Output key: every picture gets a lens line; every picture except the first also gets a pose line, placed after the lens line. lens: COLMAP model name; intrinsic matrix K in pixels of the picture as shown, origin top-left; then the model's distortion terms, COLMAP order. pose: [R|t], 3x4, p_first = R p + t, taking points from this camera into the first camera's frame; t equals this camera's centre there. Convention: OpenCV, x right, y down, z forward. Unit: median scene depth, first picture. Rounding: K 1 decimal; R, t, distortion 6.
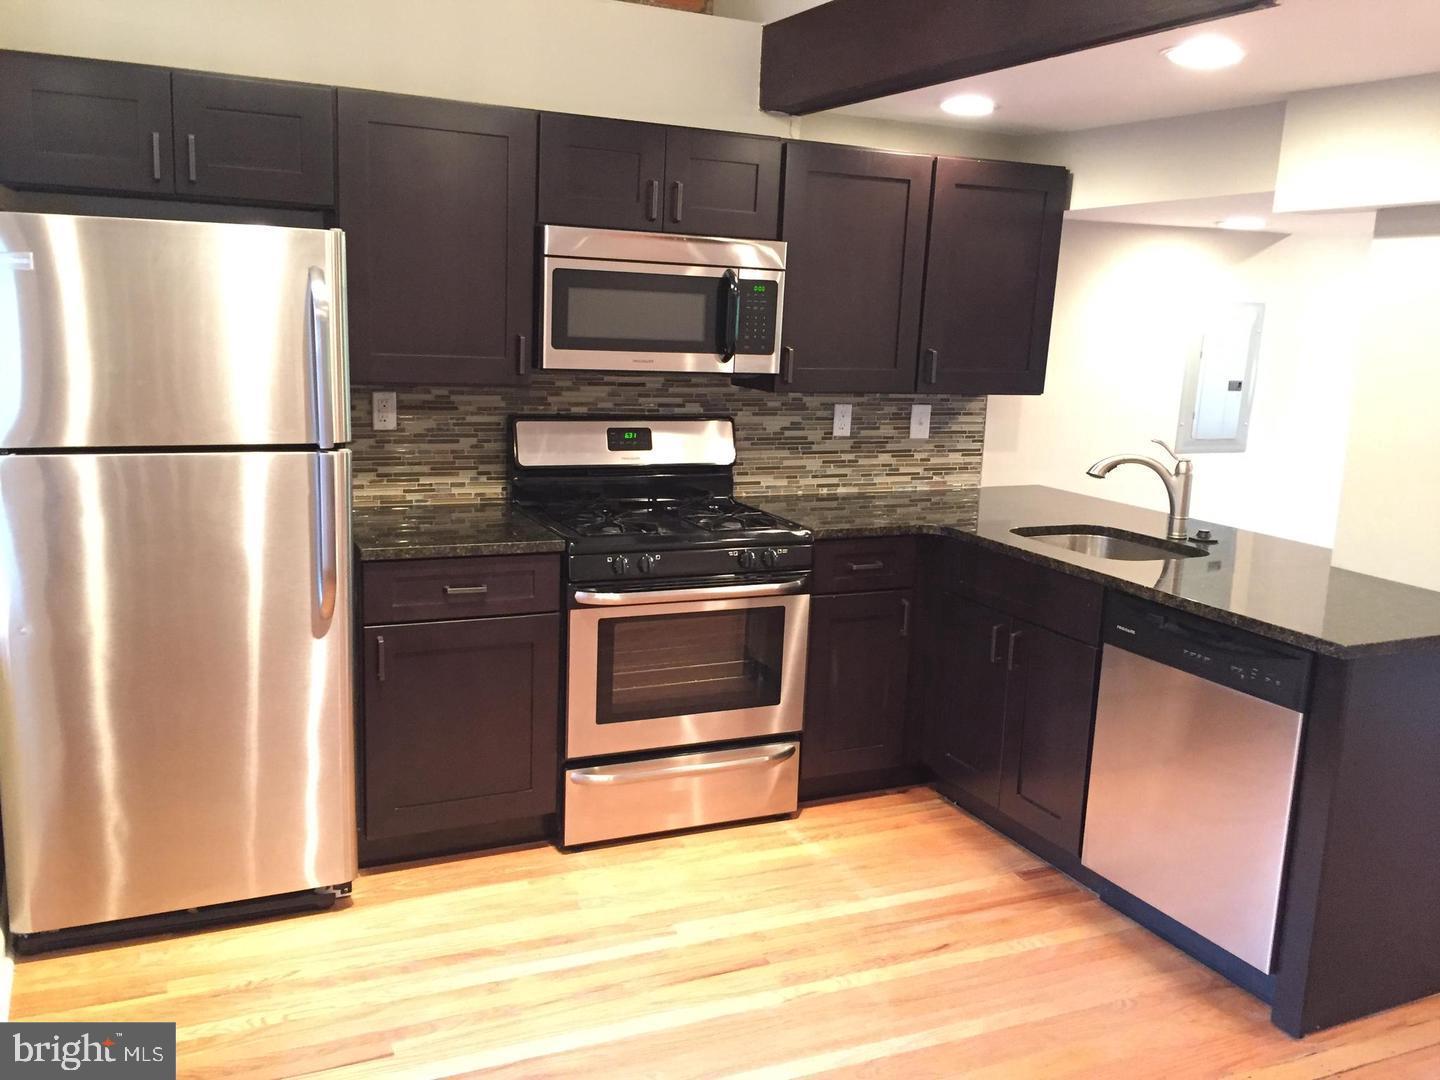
lens RADIAL K [[1191.9, 0, 720.3], [0, 1191.9, 544.0], [0, 0, 1]] dist [0.009369, 0.002723]
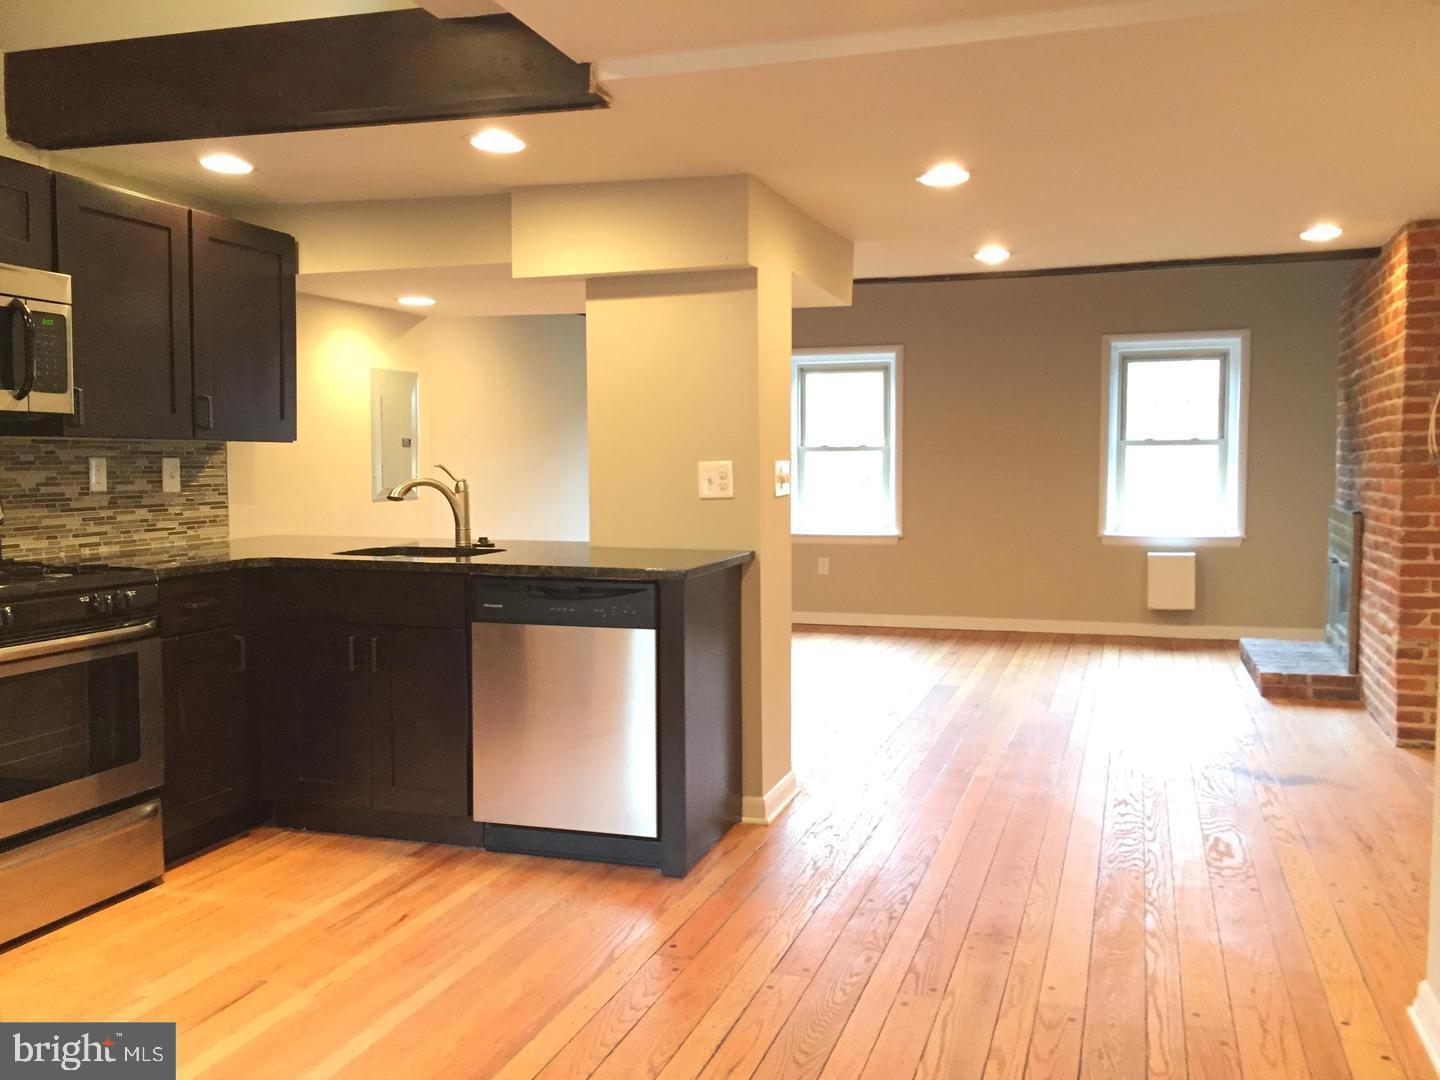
lens RADIAL K [[1191.9, 0, 723.7], [0, 1191.9, 539.6], [0, 0, 1]] dist [0.009369, 0.002723]
pose [[0.668401, -0.087039, 0.738691, -0.290600], [0.164846, 0.985767, -0.033009, 0.064217], [-0.725304, 0.143833, 0.673235, 0.013897]]
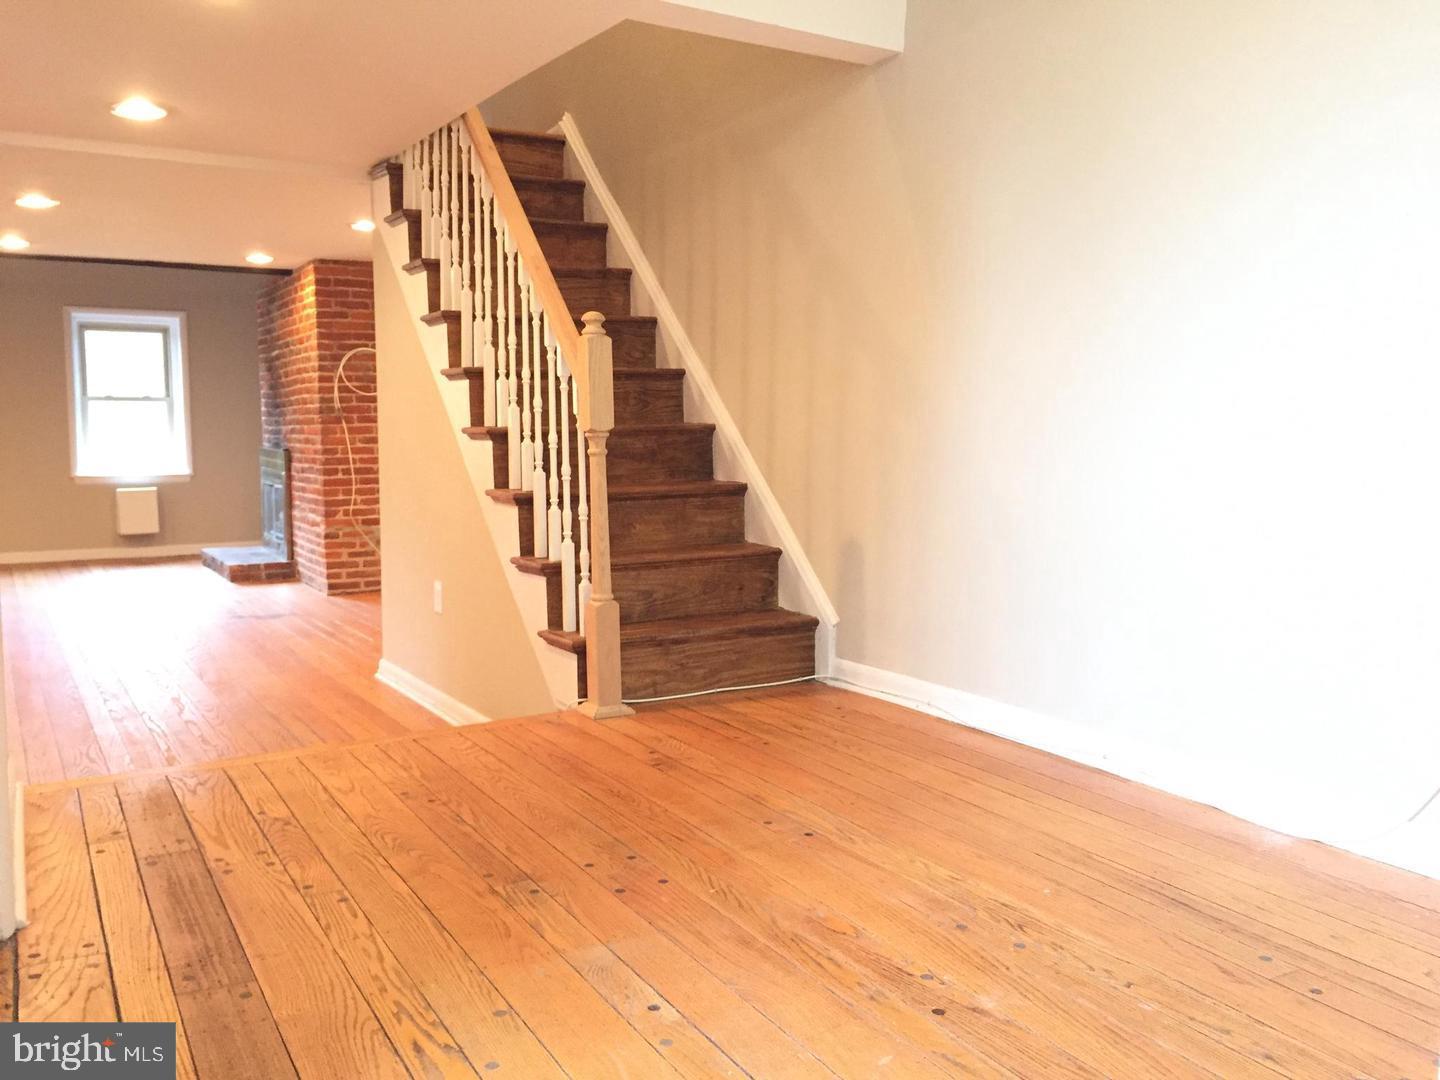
lens RADIAL K [[1191.9, 0, 719.9], [0, 1191.9, 540.7], [0, 0, 1]] dist [0.009369, 0.002723]
pose [[-0.163596, -0.130710, 0.977830, -0.583538], [0.172123, 0.972199, 0.158755, 0.064370], [-0.971396, 0.194279, -0.136549, 0.008255]]
